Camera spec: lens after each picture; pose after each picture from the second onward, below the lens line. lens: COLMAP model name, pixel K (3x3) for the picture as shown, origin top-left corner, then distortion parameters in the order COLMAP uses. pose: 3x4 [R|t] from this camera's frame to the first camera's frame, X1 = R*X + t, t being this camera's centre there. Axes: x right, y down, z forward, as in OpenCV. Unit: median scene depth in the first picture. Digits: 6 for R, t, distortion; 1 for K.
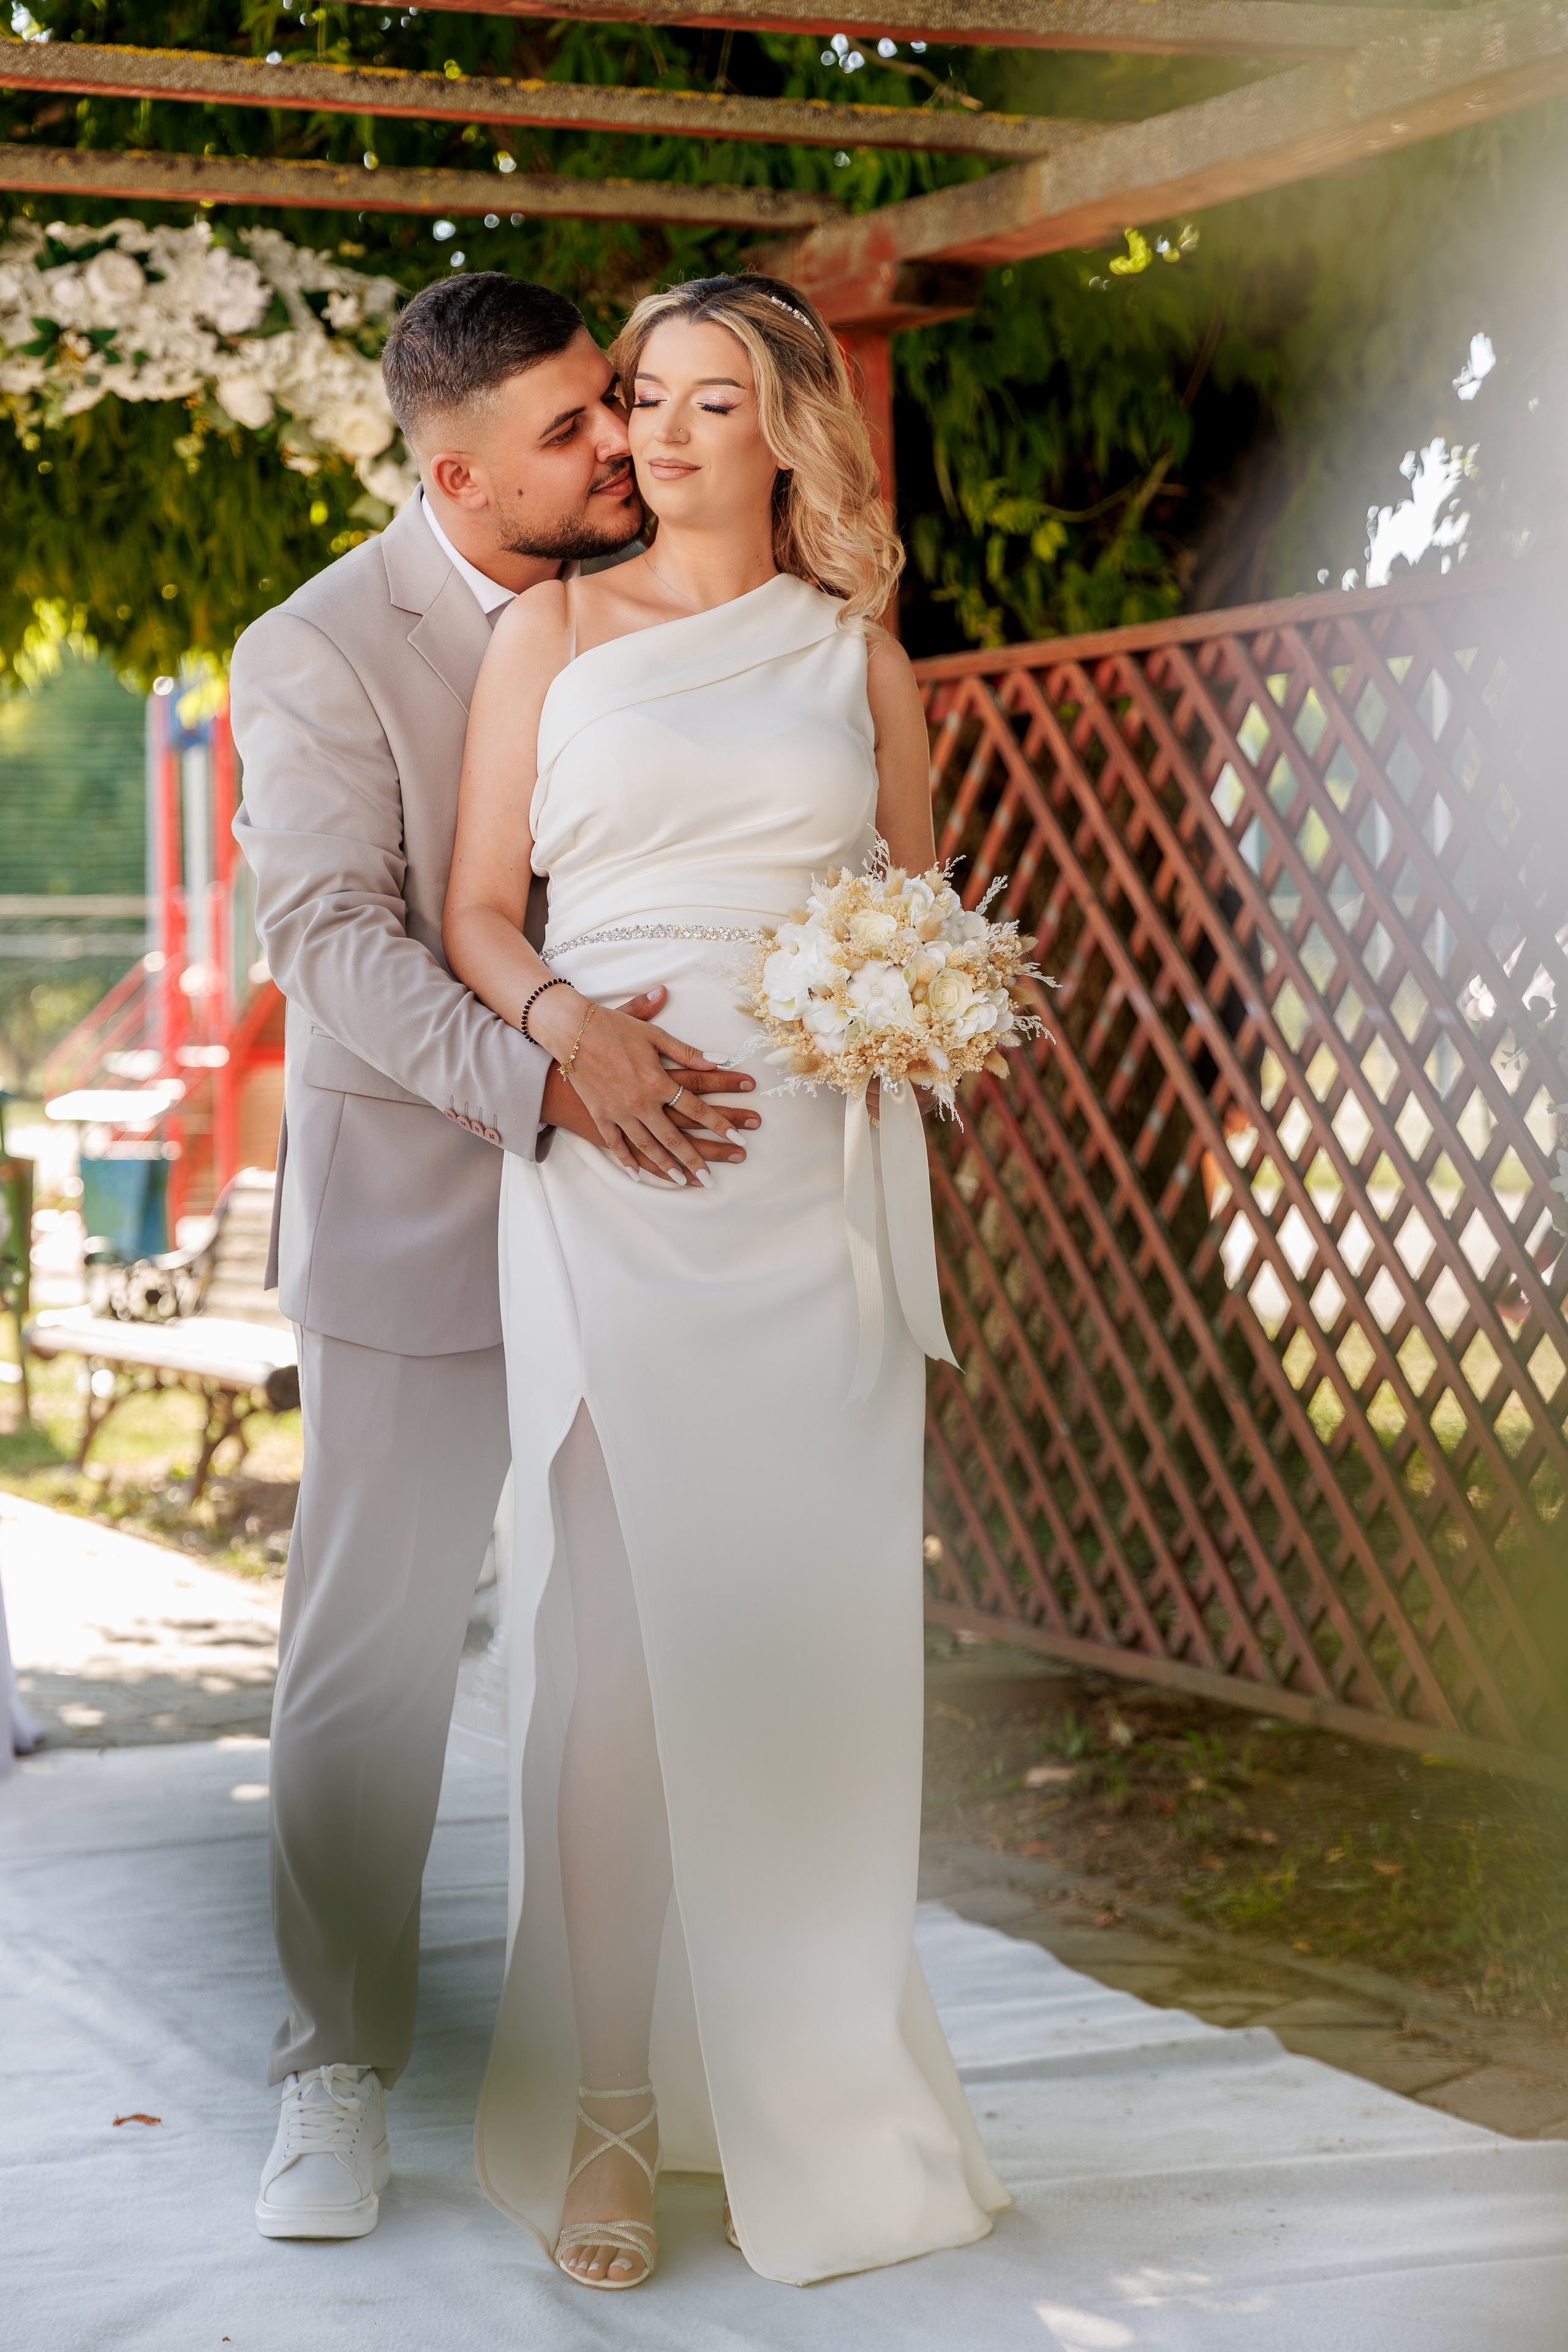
lens RADIAL K [[4992.3, 0, 774.7], [0, 4992.3, 1193.7], [0, 0, 1]] dist [0.015440, 0.000000]
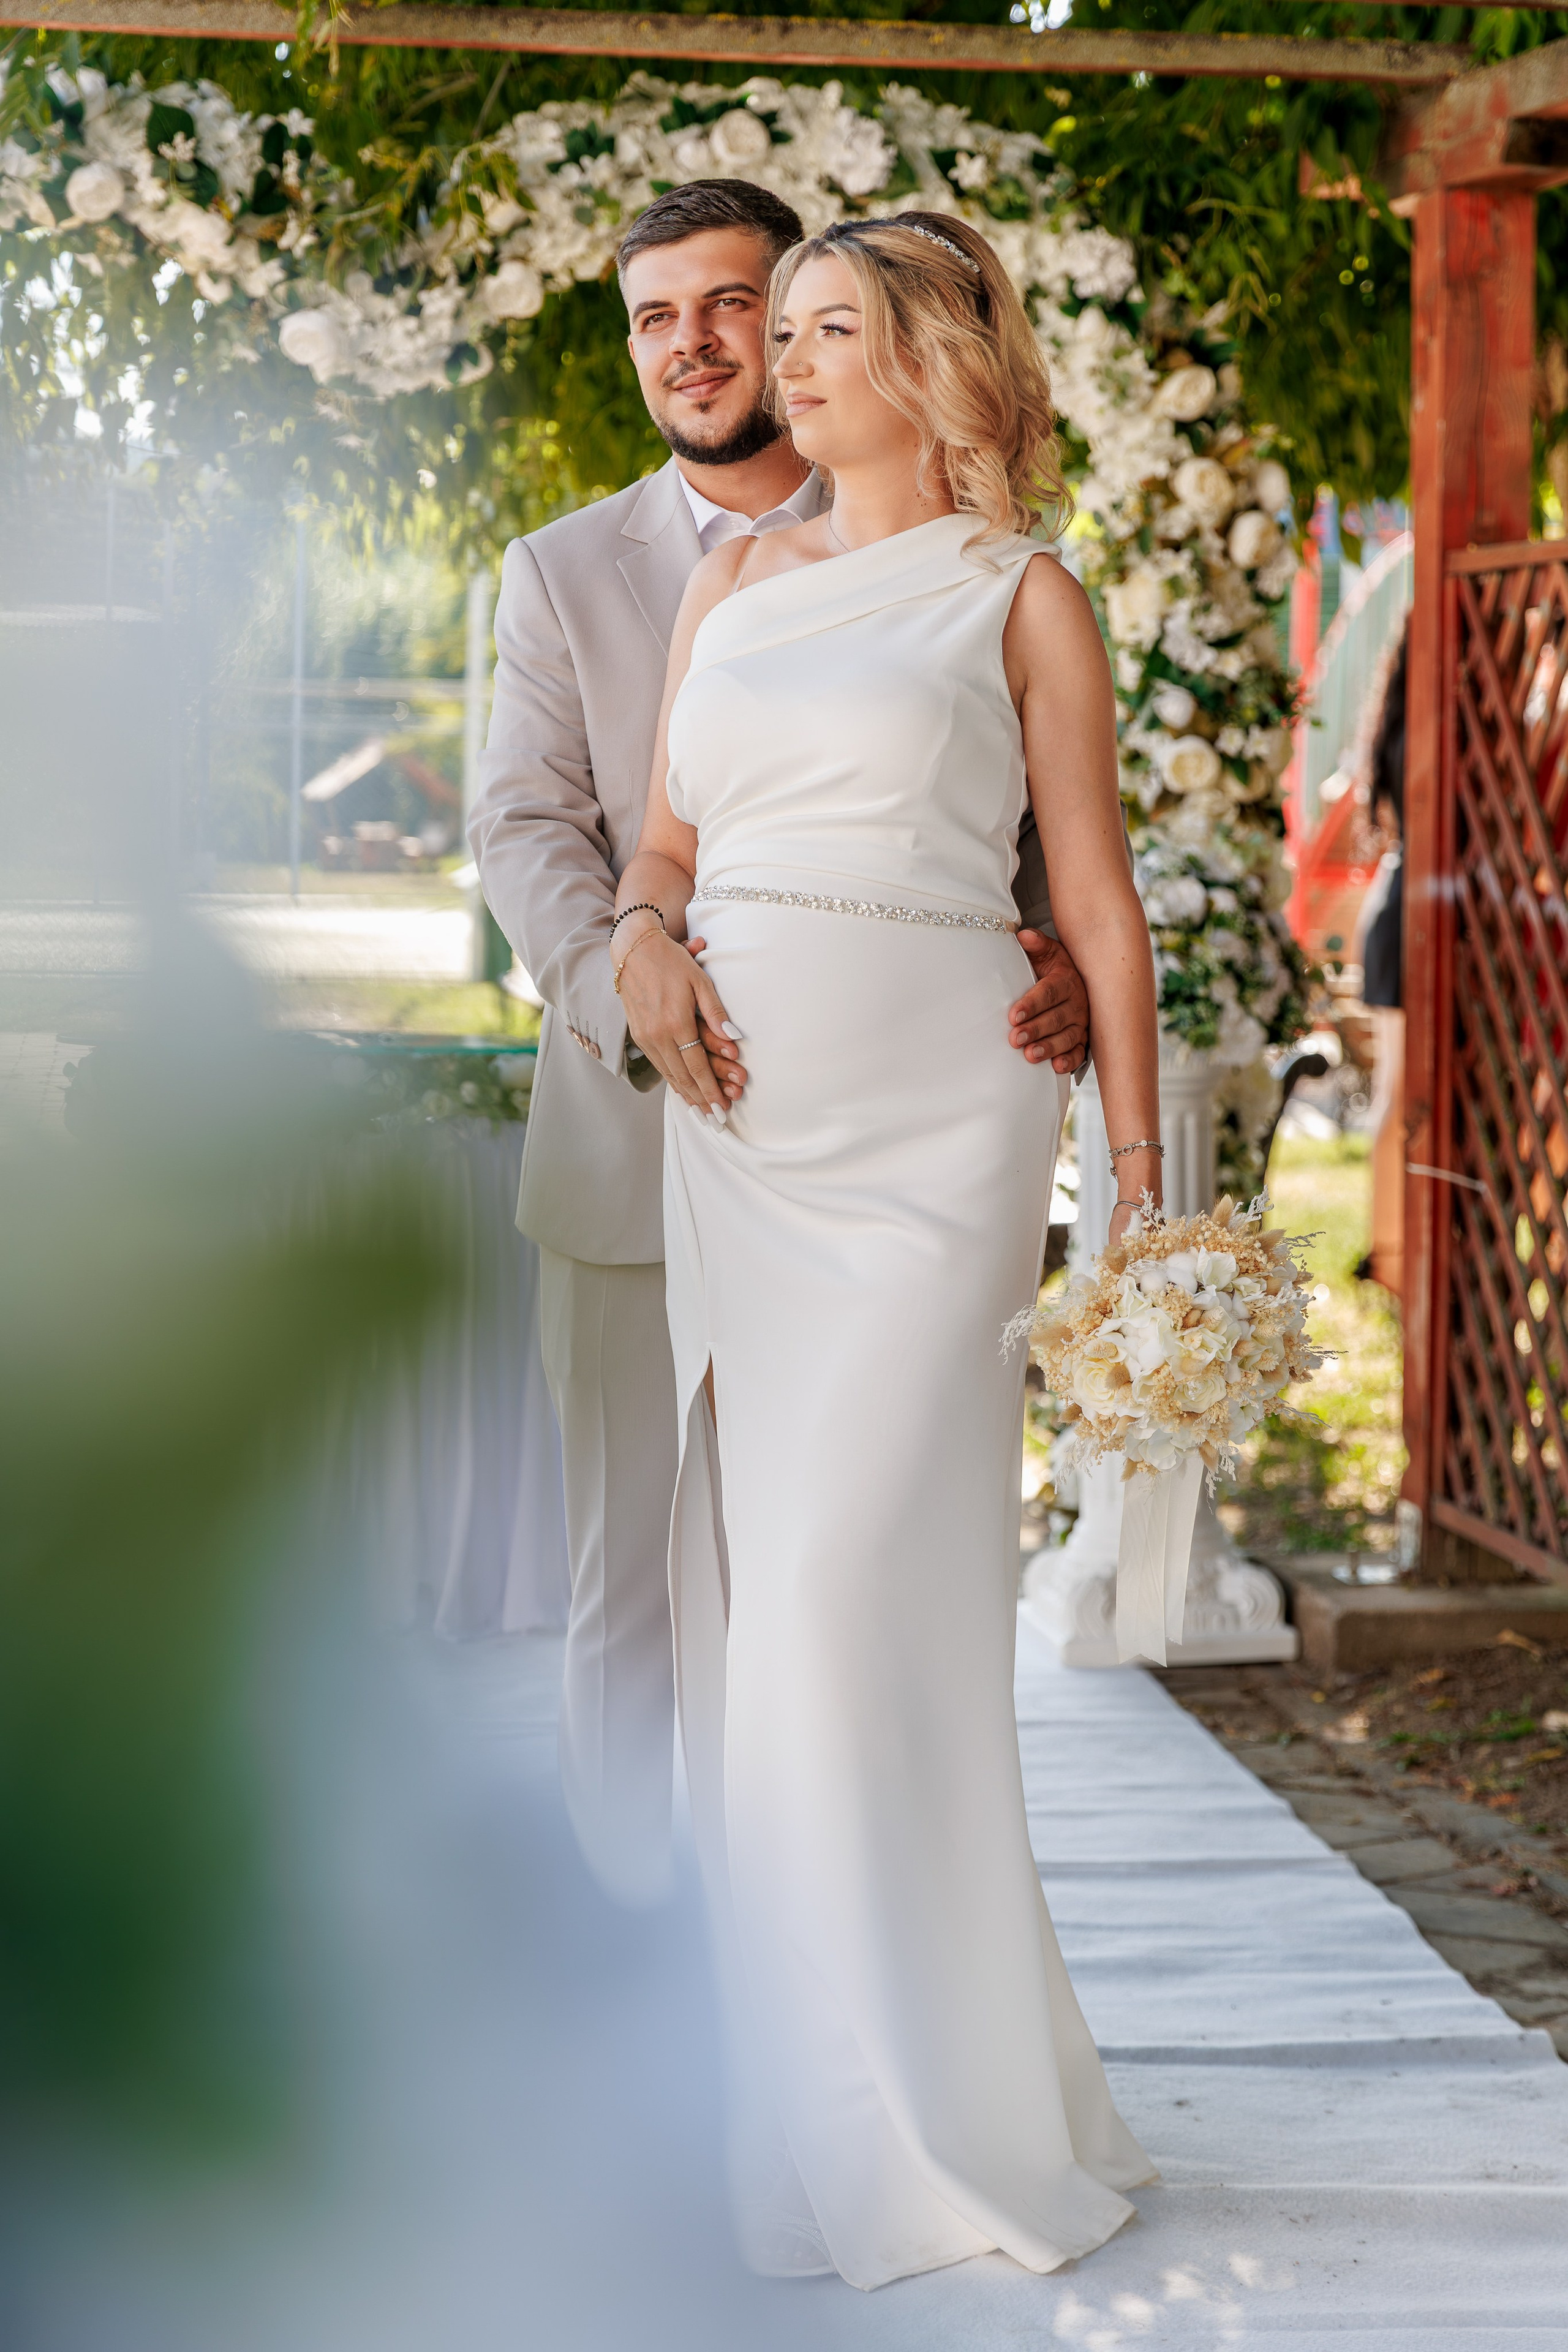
lens RADIAL K [[4992.3, 0, 806.4], [0, 4992.3, 1238.4], [0, 0, 1]] dist [0.015440, 0.000000]
pose [[0.965345, 0.050413, -0.256062, 0.144198], [-0.037177, 0.997723, 0.056276, -0.022552], [0.258316, -0.044806, 0.965021, 0.040953]]
